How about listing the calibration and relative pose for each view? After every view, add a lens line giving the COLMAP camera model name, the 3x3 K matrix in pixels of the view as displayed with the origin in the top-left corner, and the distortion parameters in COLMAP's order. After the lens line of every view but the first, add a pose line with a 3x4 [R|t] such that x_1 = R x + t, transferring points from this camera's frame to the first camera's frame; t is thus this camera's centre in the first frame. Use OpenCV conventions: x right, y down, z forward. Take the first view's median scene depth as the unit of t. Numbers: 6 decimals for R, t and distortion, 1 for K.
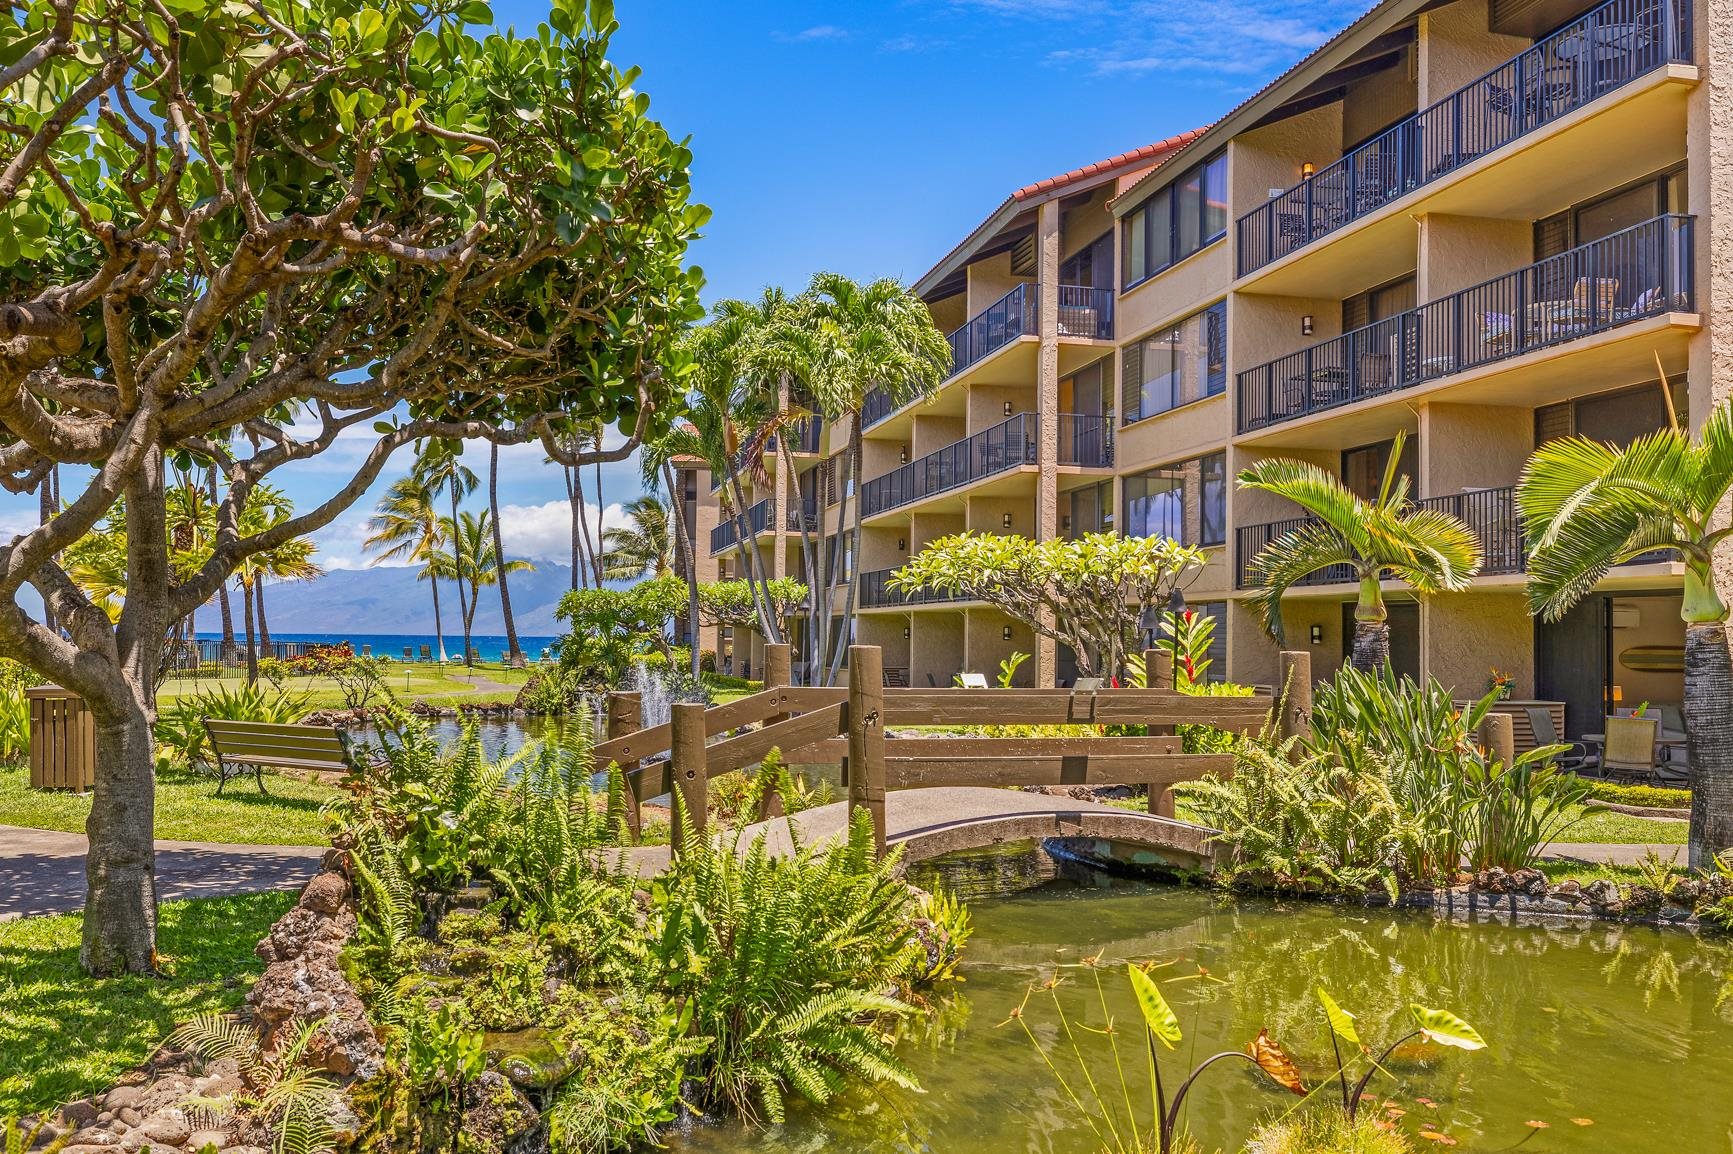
lens RADIAL K [[1452.6, 0, 832.1], [0, 1452.6, 579.4], [0, 0, 1]] dist [0.013225, 0.010106]
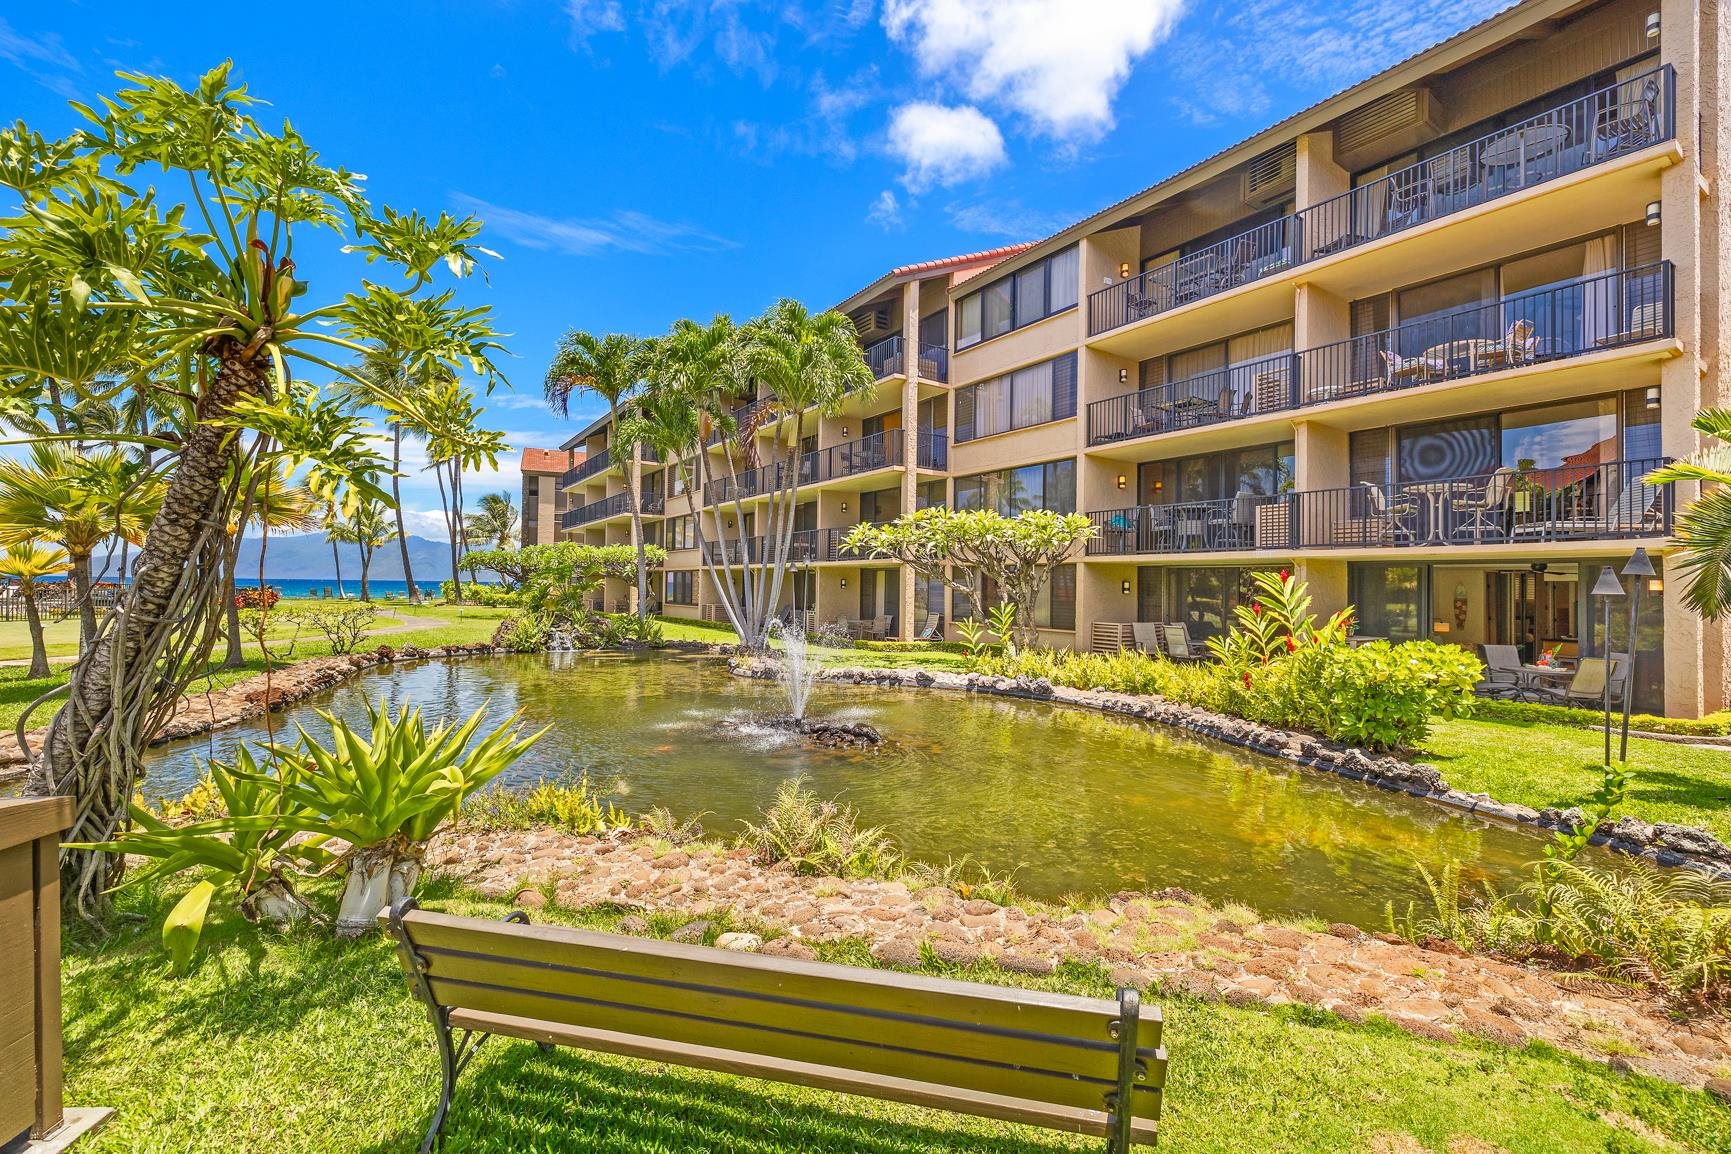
lens RADIAL K [[746.6, 0, 857.1], [0, 746.6, 567.2], [0, 0, 1]] dist [0.004512, 0.001232]
pose [[0.933377, 0.012118, 0.358693, -0.162516], [-0.019164, 0.999687, 0.016094, 0.008817], [-0.358386, -0.021896, 0.933317, 0.336464]]
